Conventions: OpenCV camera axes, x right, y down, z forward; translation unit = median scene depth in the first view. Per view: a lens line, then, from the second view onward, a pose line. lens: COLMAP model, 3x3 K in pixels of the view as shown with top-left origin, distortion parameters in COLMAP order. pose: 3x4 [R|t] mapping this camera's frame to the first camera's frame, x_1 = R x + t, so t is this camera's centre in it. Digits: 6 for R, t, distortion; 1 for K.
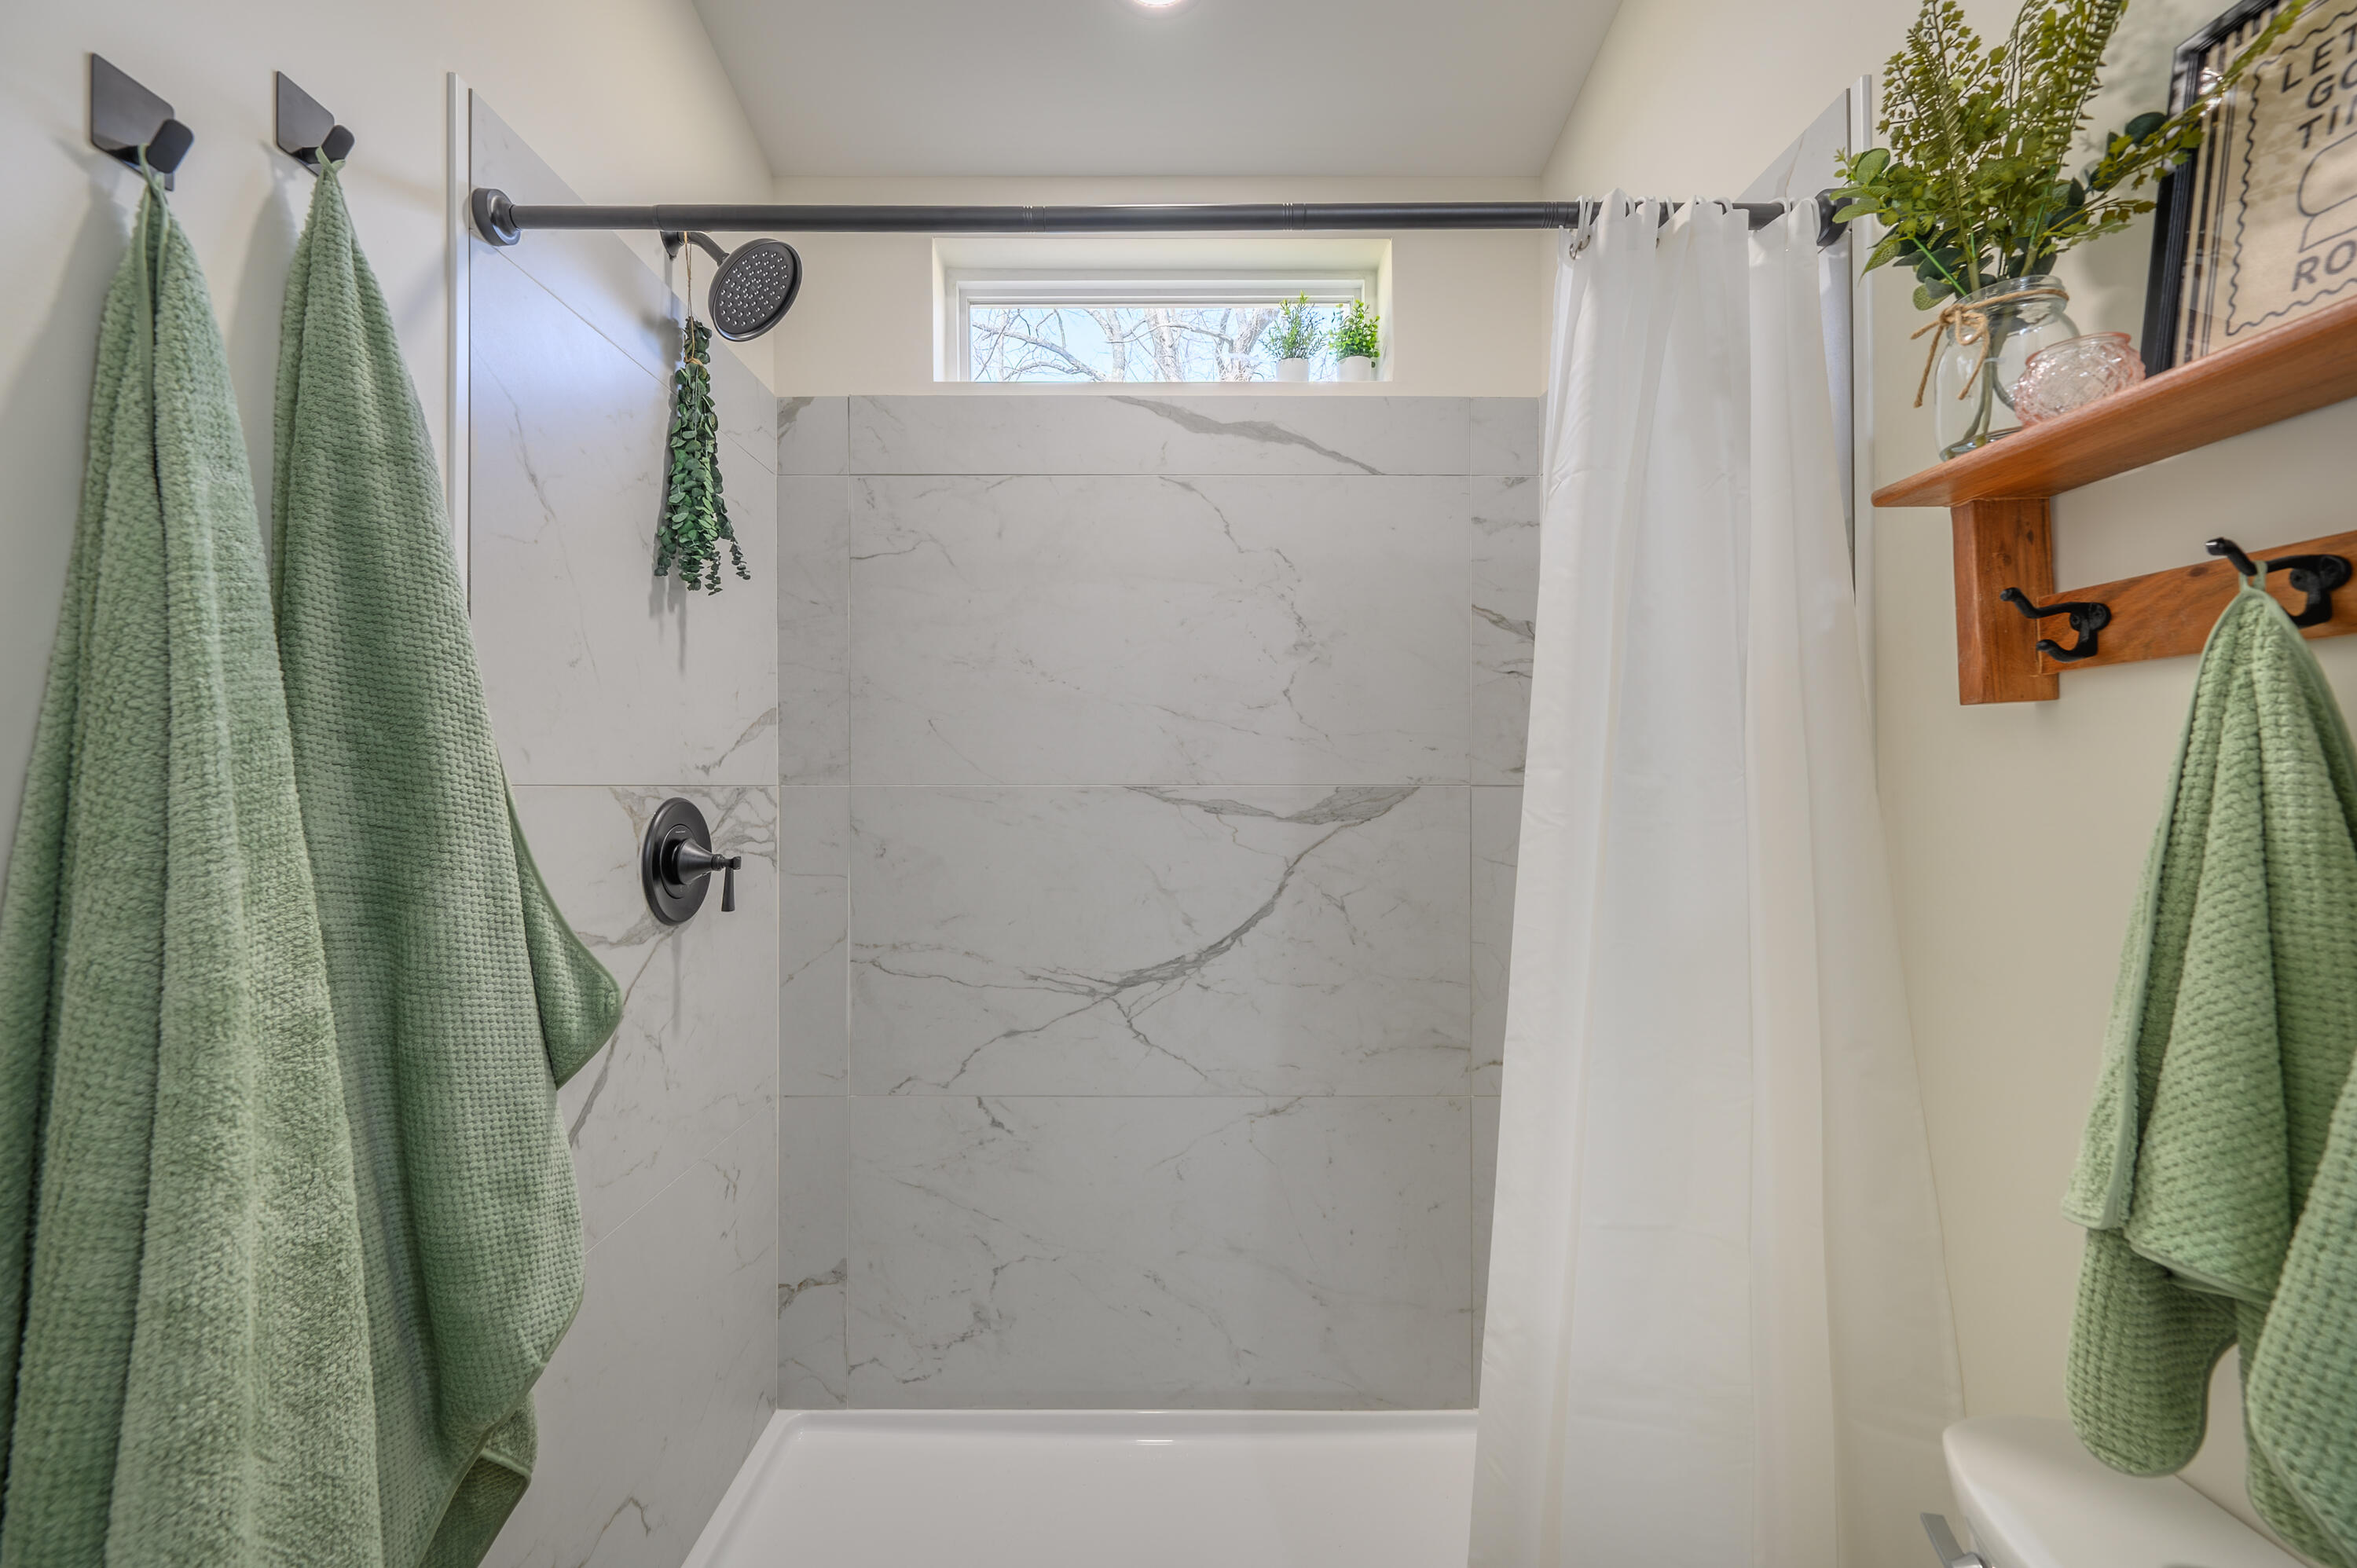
lens RADIAL K [[932.6, 0, 1173.1], [0, 932.6, 780.0], [0, 0, 1]] dist [0.000537, 0.000242]
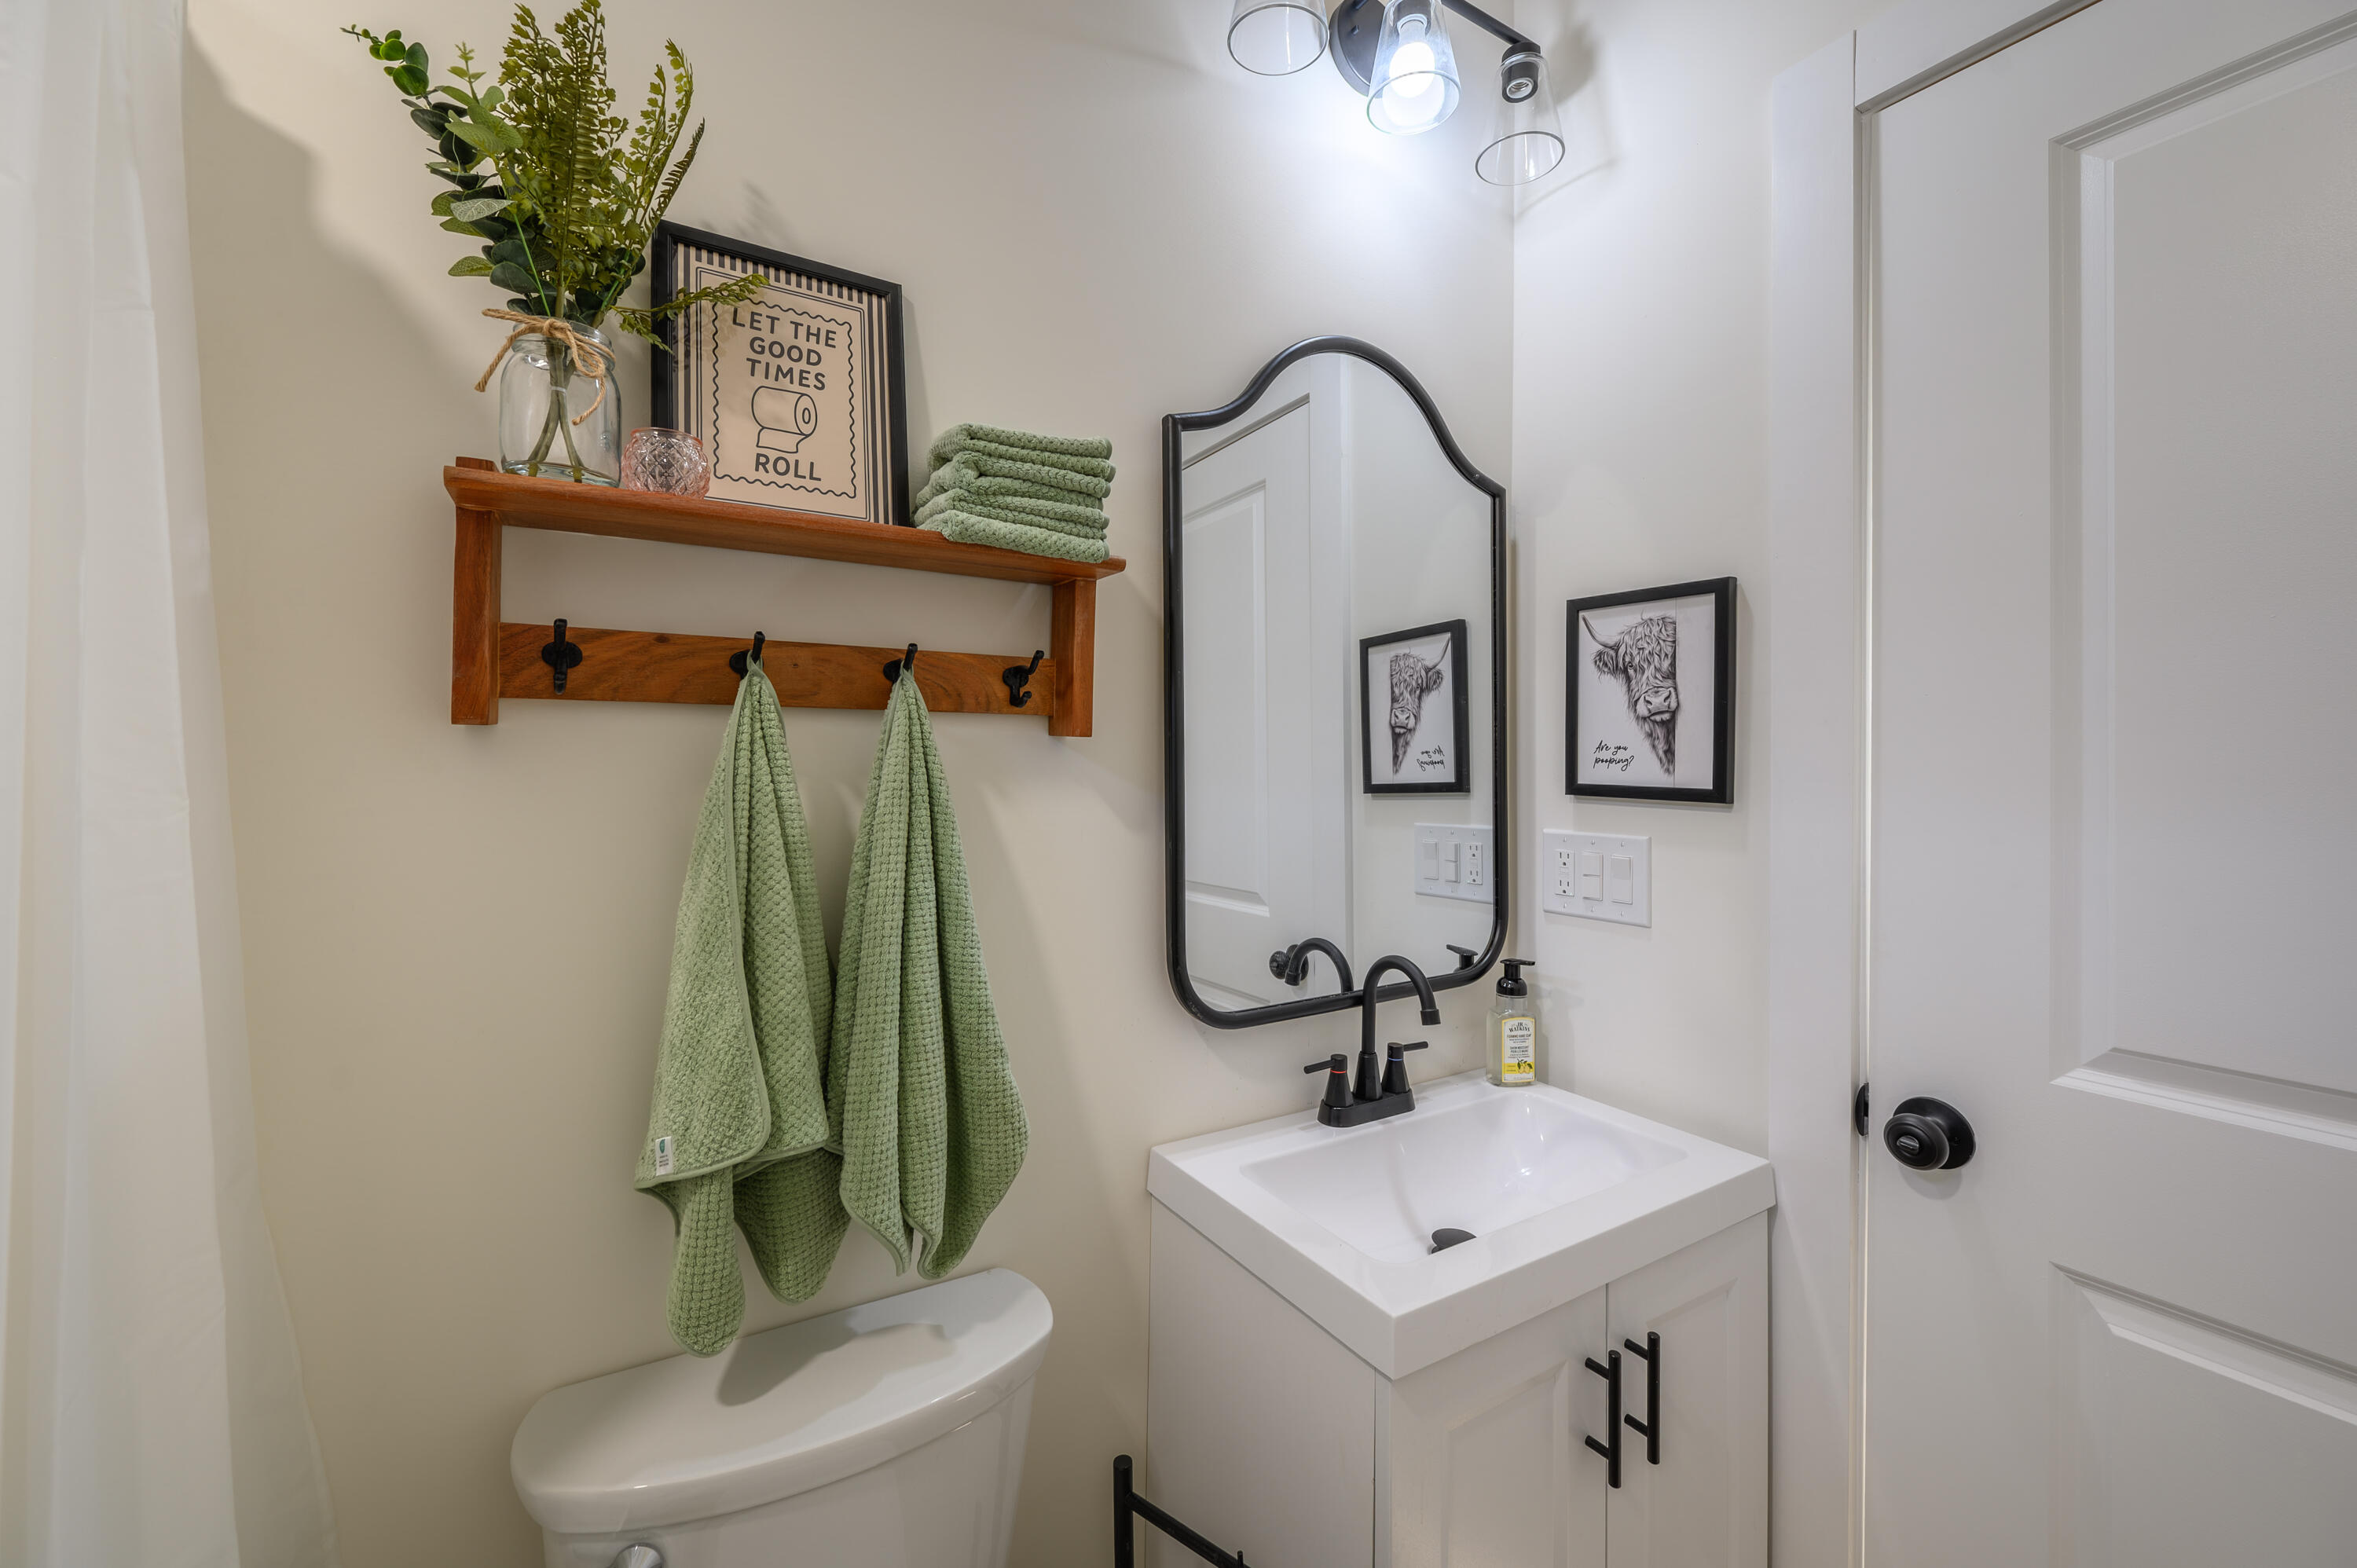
lens RADIAL K [[932.6, 0, 1173.2], [0, 932.6, 787.1], [0, 0, 1]] dist [0.000537, 0.000242]
pose [[-0.507955, -0.004598, 0.861371, -0.340784], [0.001659, 0.999979, 0.006317, -0.026088], [-0.861382, 0.004638, -0.507937, 0.987838]]
